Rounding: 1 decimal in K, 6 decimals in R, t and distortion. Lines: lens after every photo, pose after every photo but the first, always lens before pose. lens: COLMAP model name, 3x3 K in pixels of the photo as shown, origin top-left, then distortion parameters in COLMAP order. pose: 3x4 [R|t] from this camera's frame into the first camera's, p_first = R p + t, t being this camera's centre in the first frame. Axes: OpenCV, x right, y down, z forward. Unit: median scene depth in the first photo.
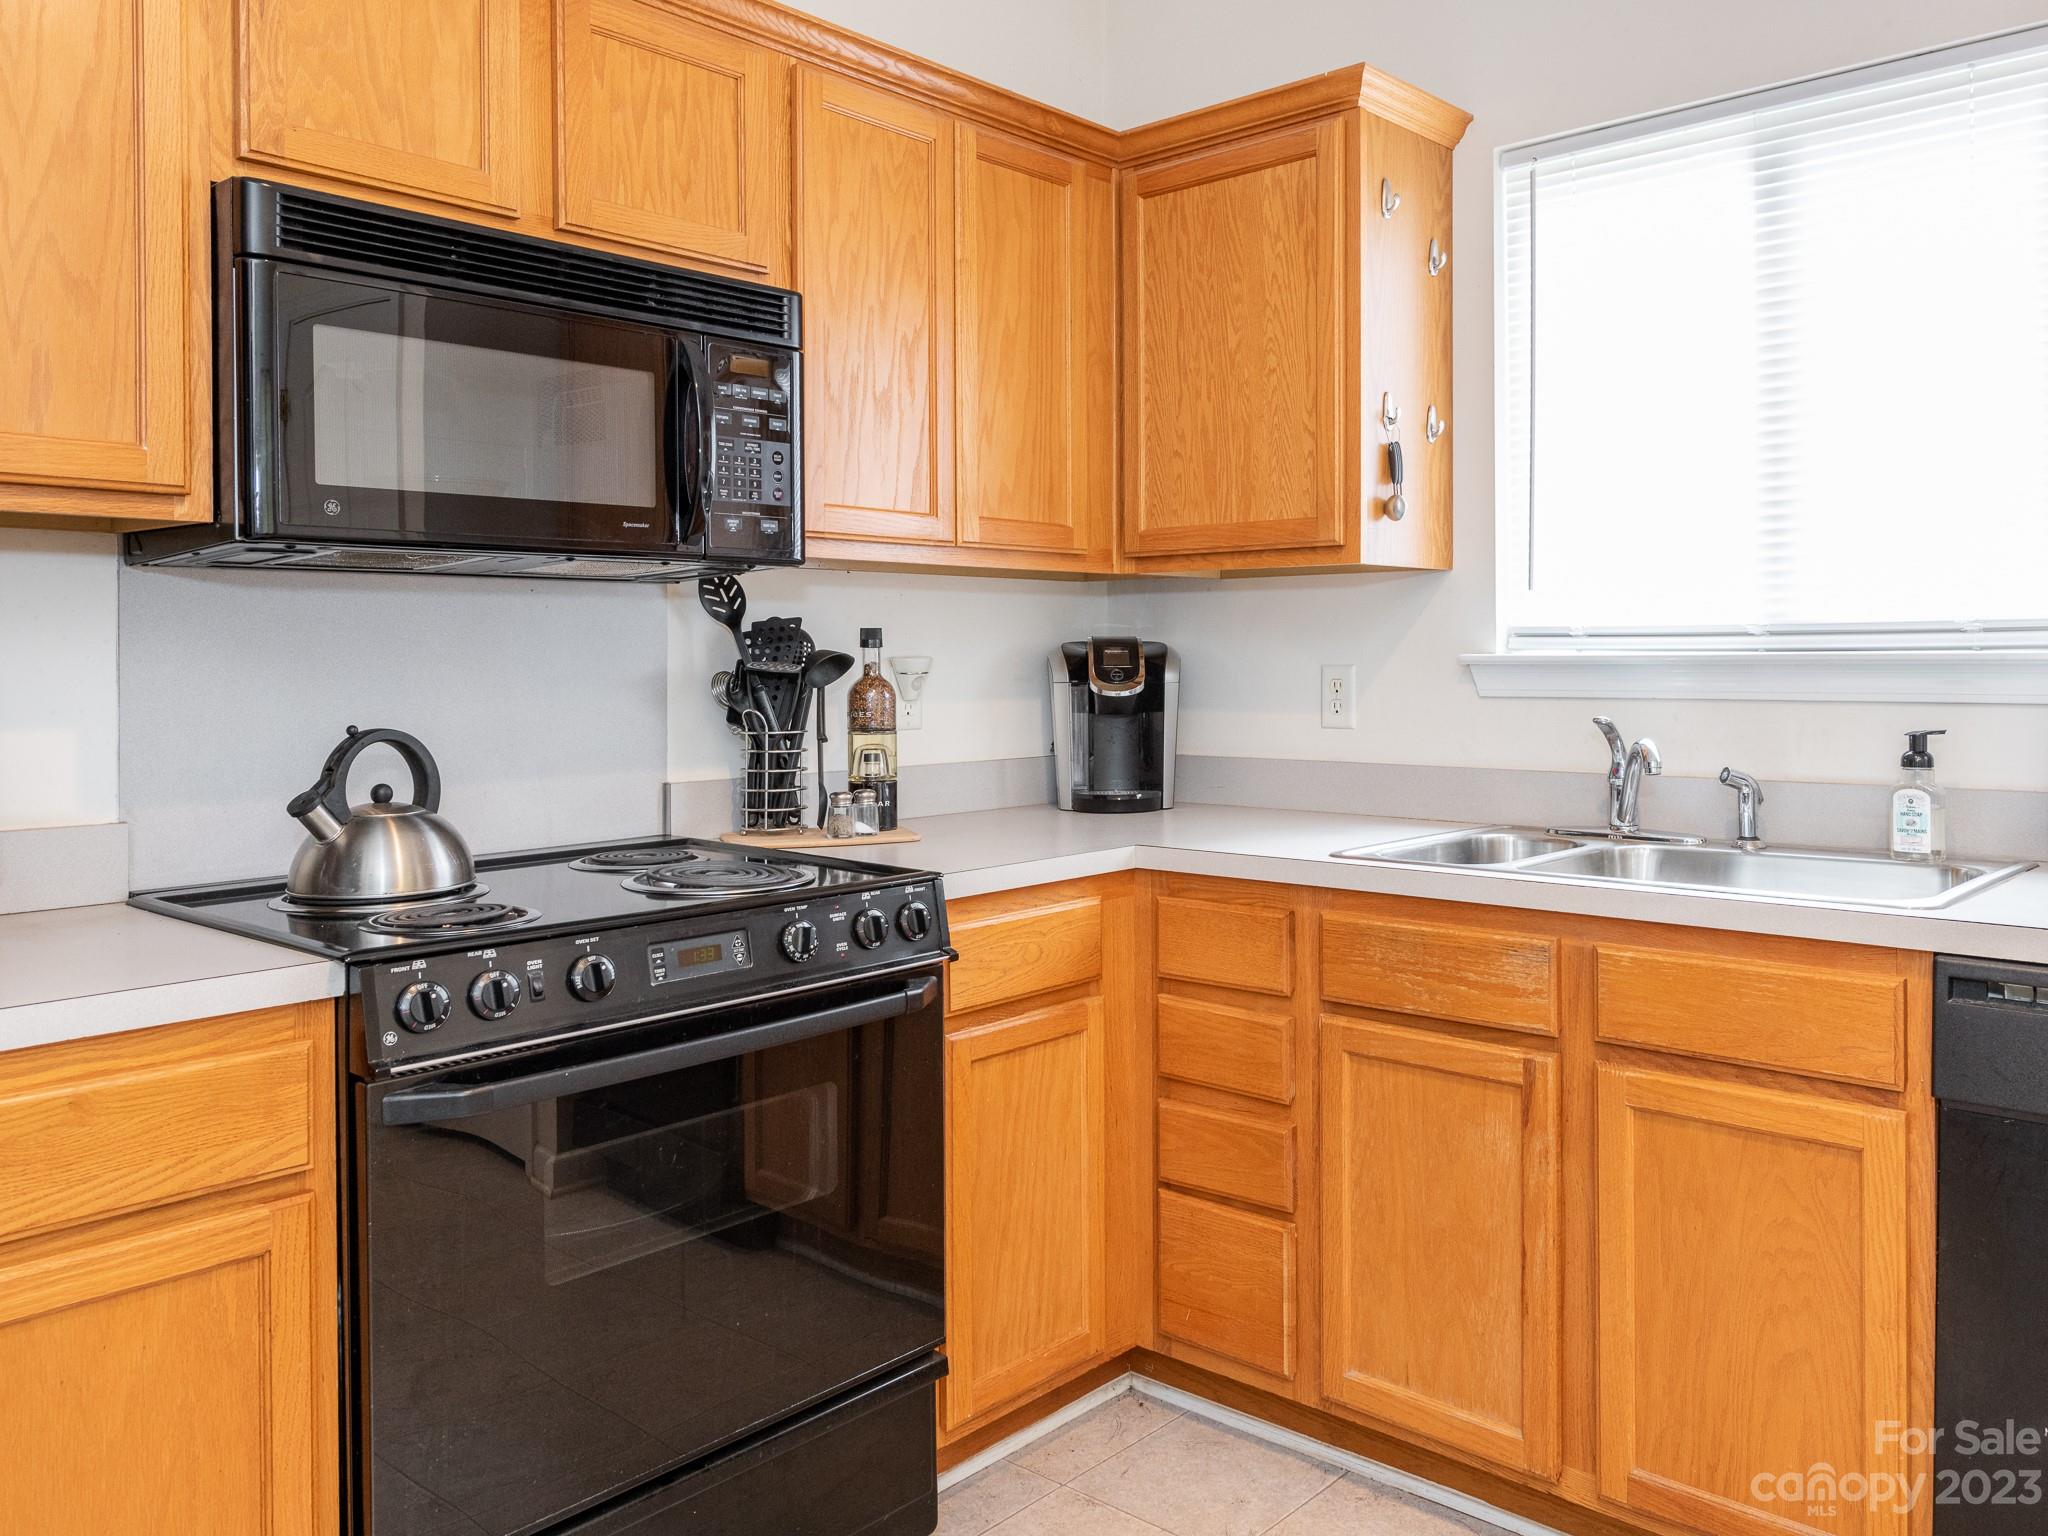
lens RADIAL K [[1576.4, 0, 1119.1], [0, 1576.4, 686.4], [0, 0, 1]] dist [0.014446, -0.021565]
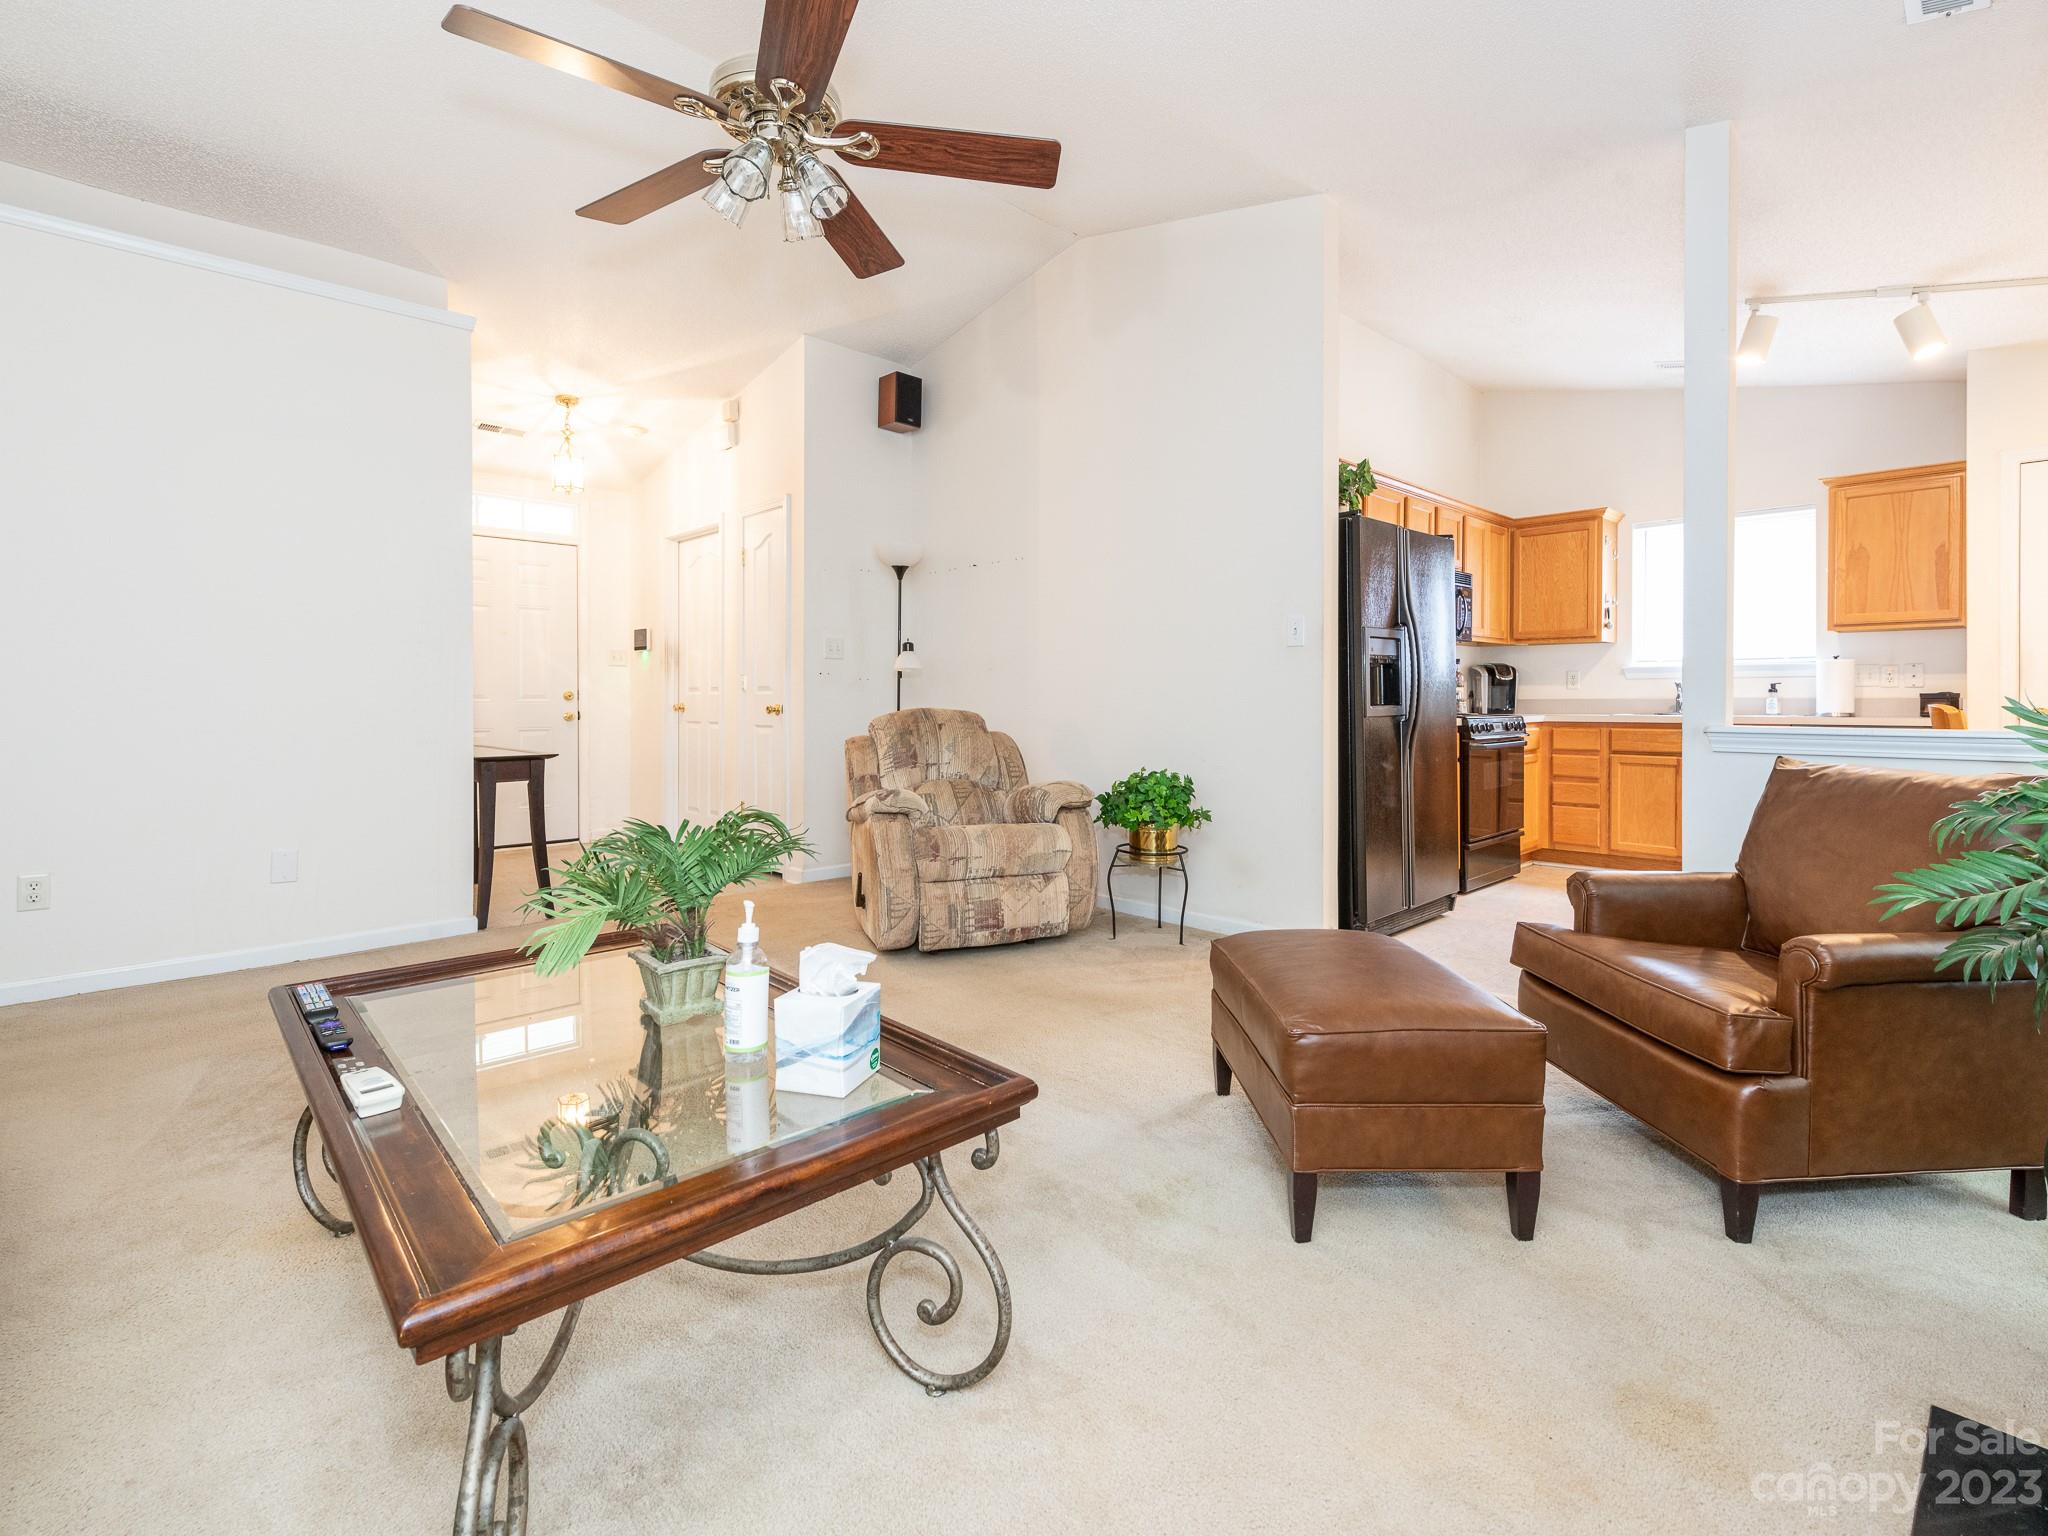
lens RADIAL K [[907.6, 0, 1048.6], [0, 907.6, 707.6], [0, 0, 1]] dist [0.000888, 0.000154]
pose [[0.995876, 0.007513, -0.090409, -1.052304], [-0.008184, 0.999942, -0.007060, 0.115920], [0.090351, 0.007770, 0.995880, -1.371850]]
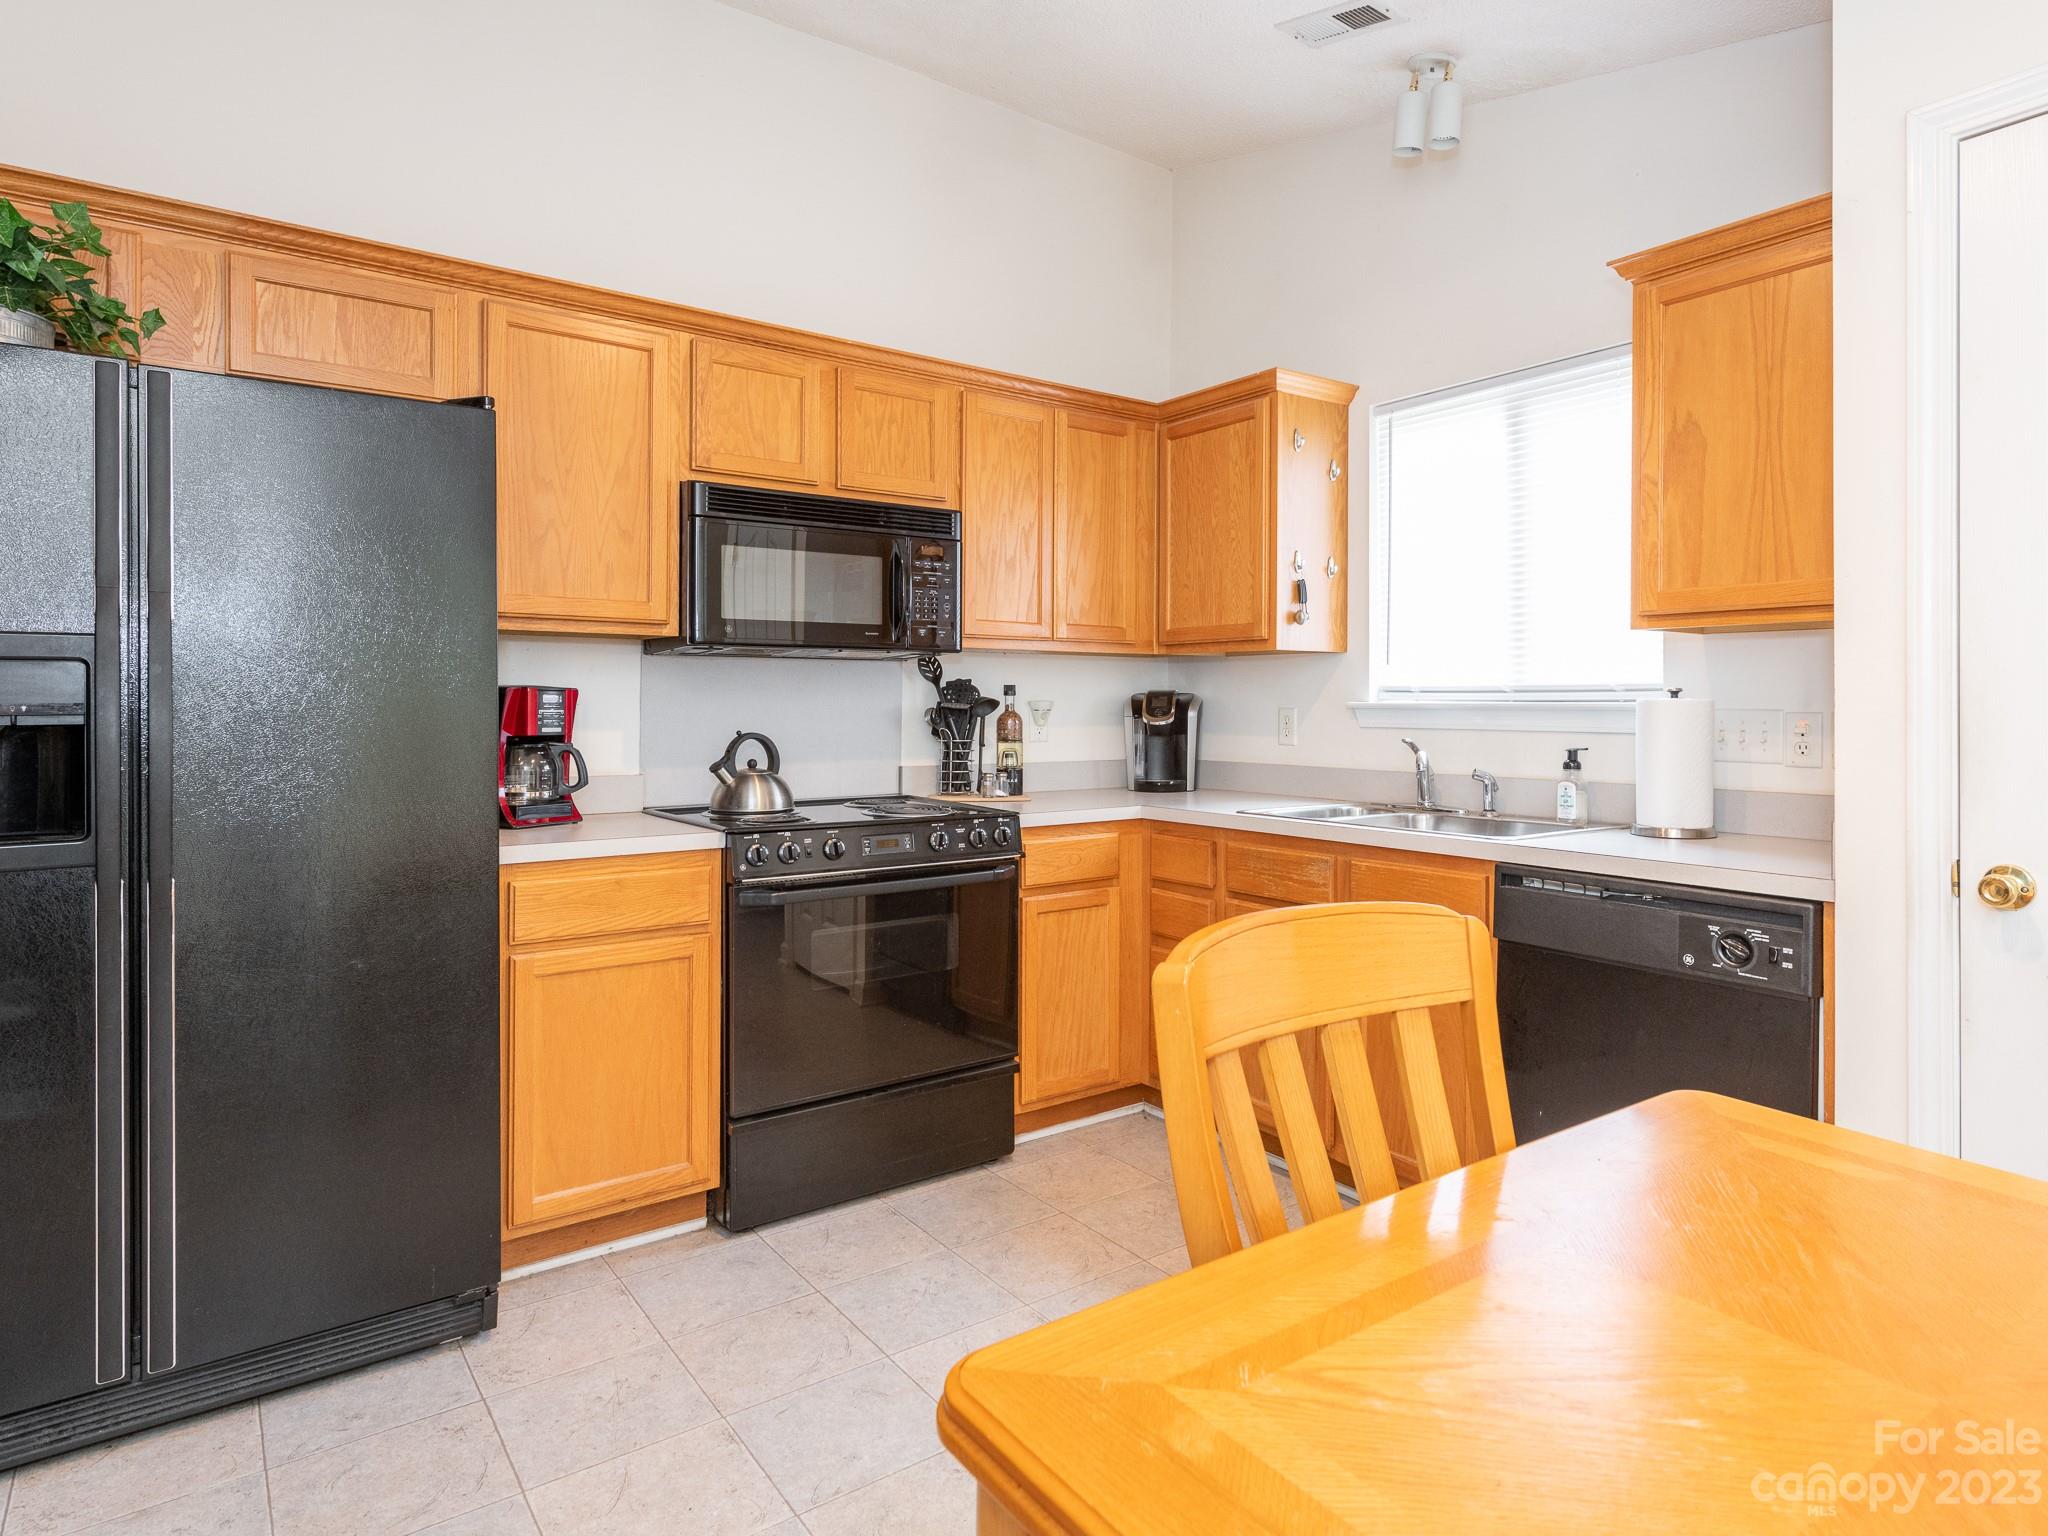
lens RADIAL K [[1162.9, 0, 1067.3], [0, 1162.9, 719.5], [0, 0, 1]] dist [-0.005347, -0.000149]
pose [[0.974663, 0.011698, -0.223374, 0.241793], [-0.012863, 0.999910, -0.003763, 0.008278], [0.223310, 0.006541, 0.974726, -0.347671]]
